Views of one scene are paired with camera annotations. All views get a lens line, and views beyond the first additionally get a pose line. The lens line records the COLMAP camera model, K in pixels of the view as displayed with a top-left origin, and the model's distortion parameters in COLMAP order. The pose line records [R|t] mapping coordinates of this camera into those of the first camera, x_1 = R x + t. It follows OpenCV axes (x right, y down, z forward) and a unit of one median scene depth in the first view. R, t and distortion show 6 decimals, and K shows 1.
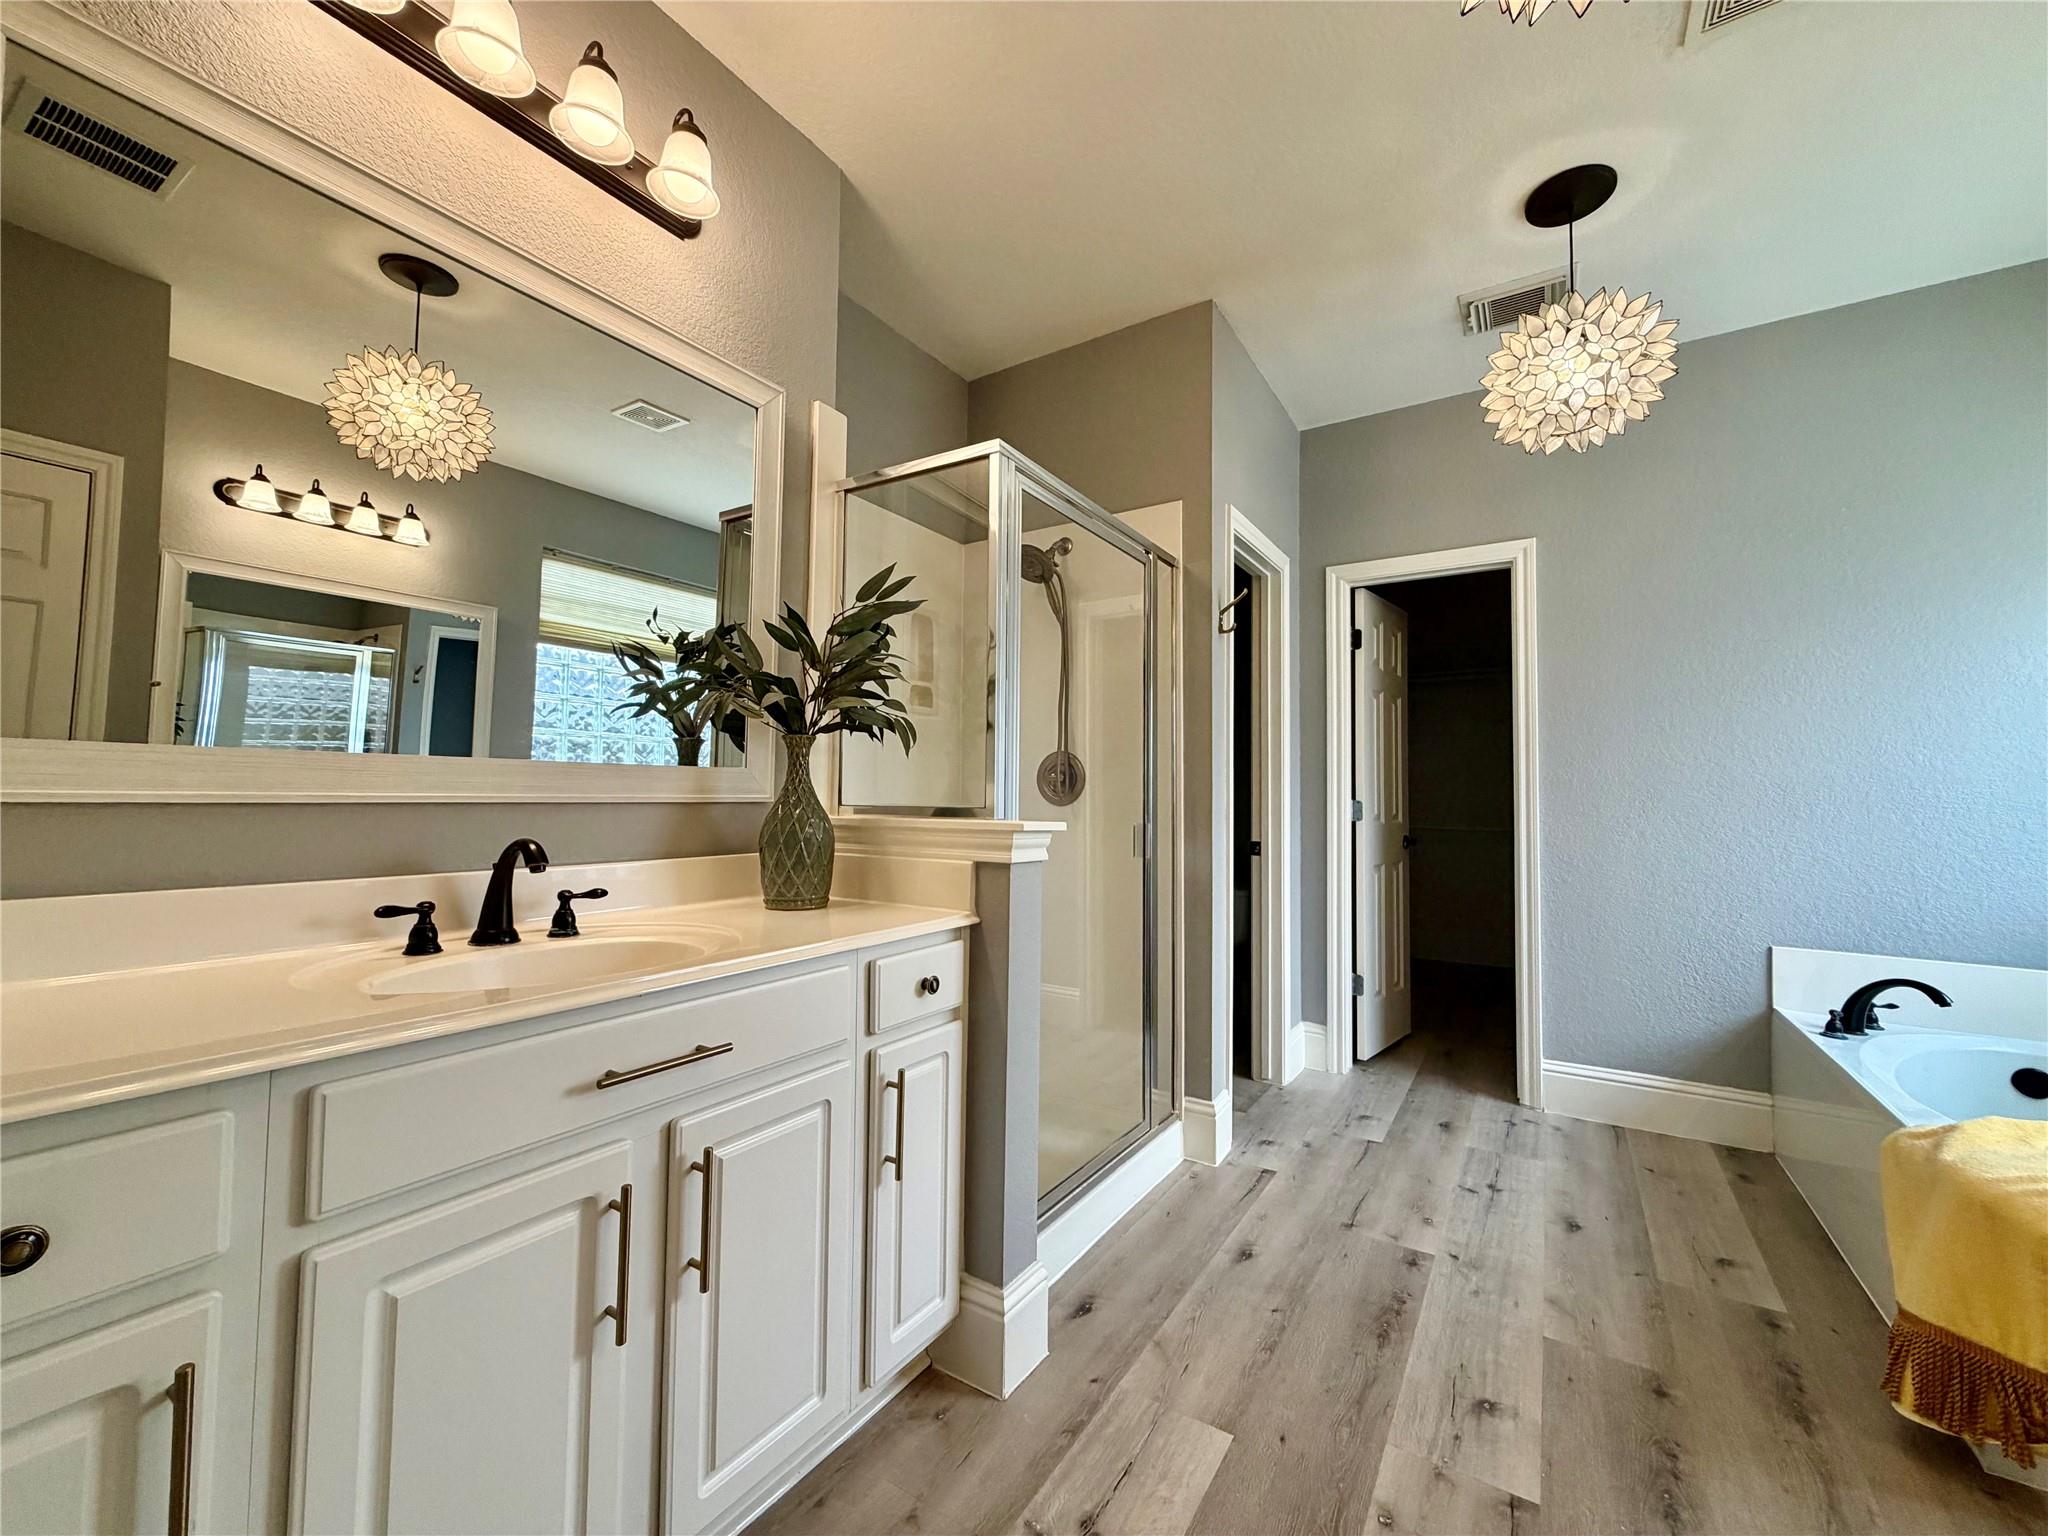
lens RADIAL K [[818.7, 0, 1024.0], [0, 818.7, 768.0], [0, 0, 1]] dist [0.000565, 0.000504]
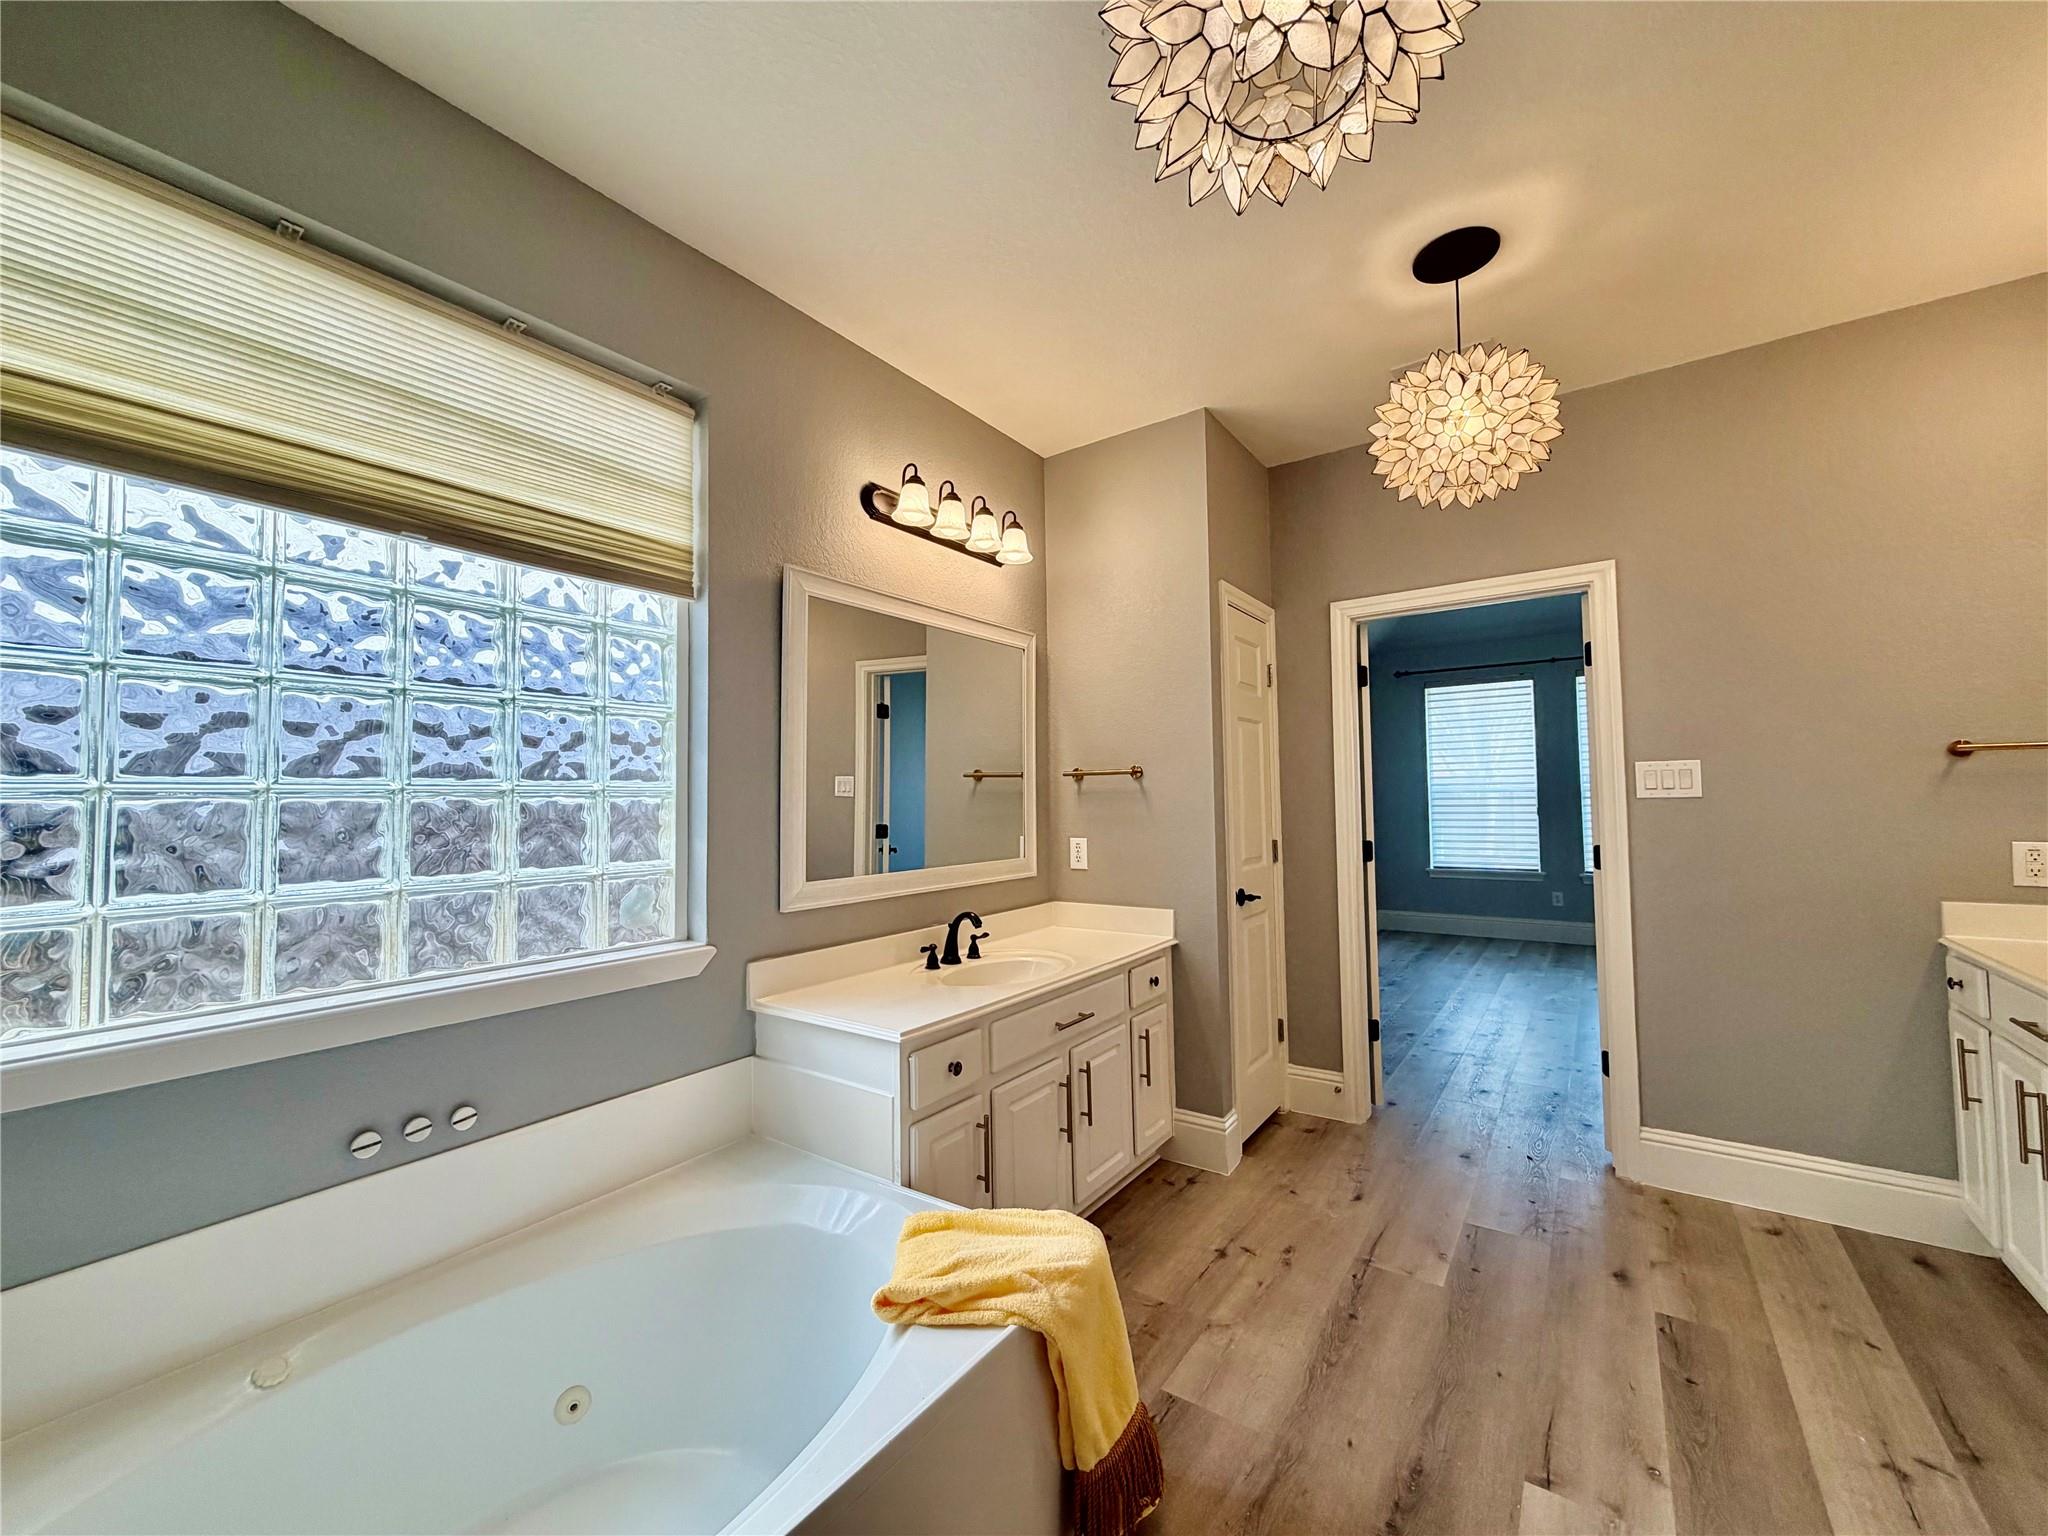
lens RADIAL K [[812.9, 0, 1024.0], [0, 812.9, 768.0], [0, 0, 1]] dist [0.001887, -0.000490]
pose [[-0.998866, 0.005440, 0.047289, 0.922998], [0.001707, 0.996902, -0.078640, -0.030993], [-0.047570, -0.078471, -0.995781, 1.634333]]
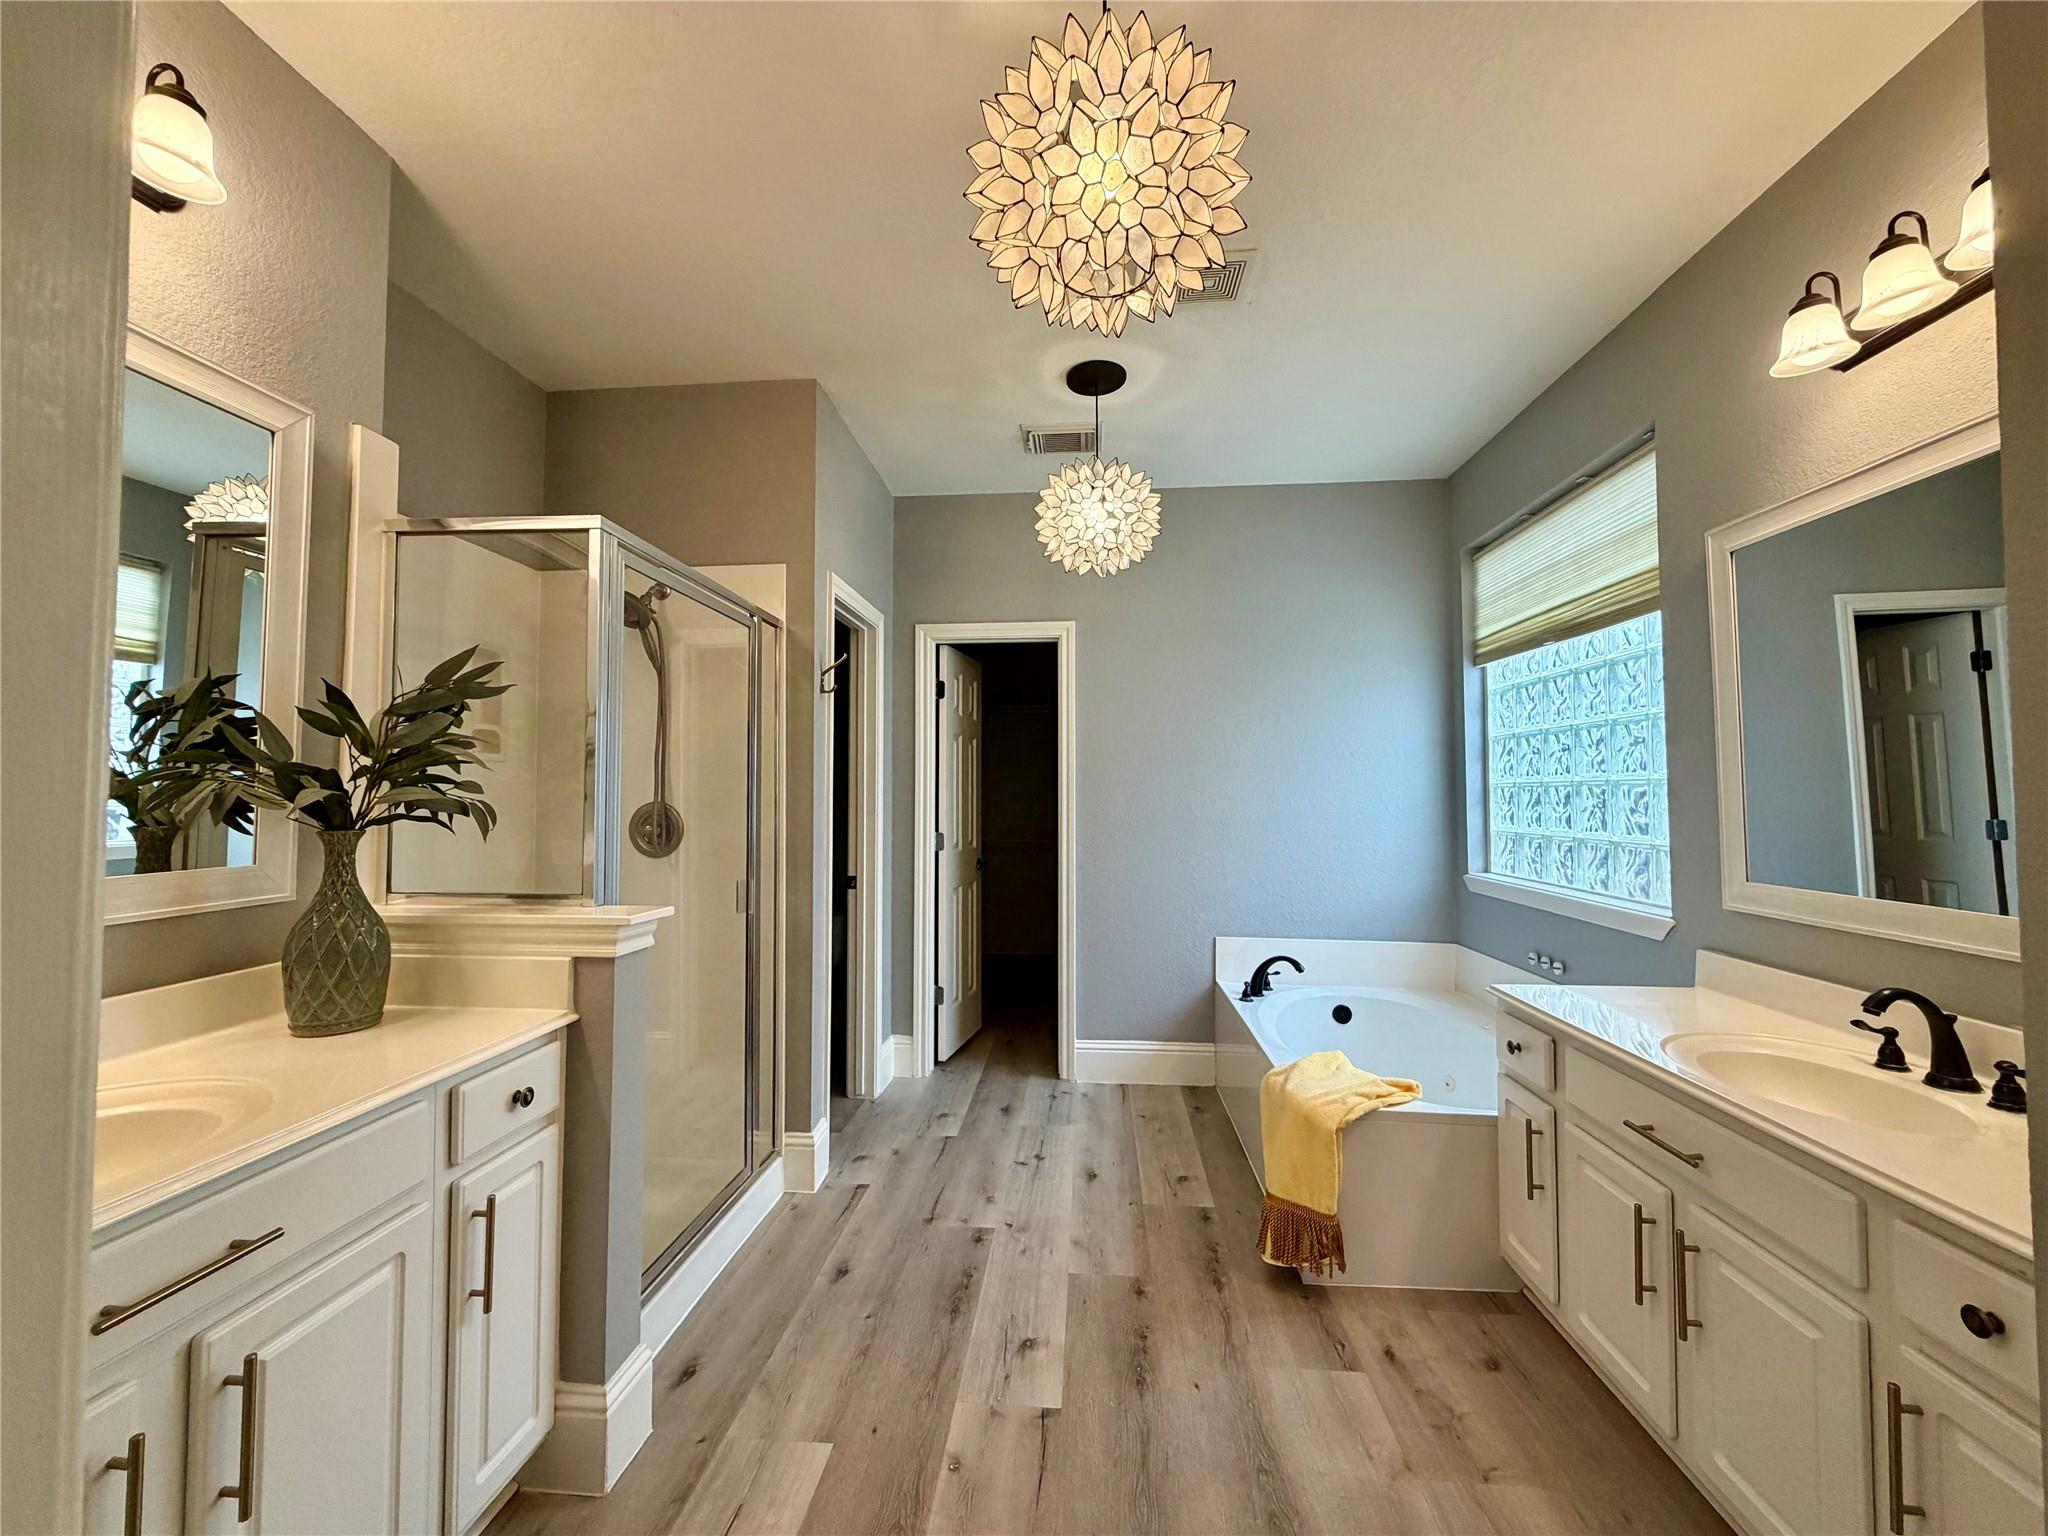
lens RADIAL K [[812.9, 0, 1024.0], [0, 812.9, 768.0], [0, 0, 1]] dist [0.001887, -0.000490]
pose [[0.883263, 0.005490, 0.468845, -0.035569], [-0.007814, 0.999965, 0.003010, -0.102360], [-0.468812, -0.006322, 0.883275, -0.094282]]
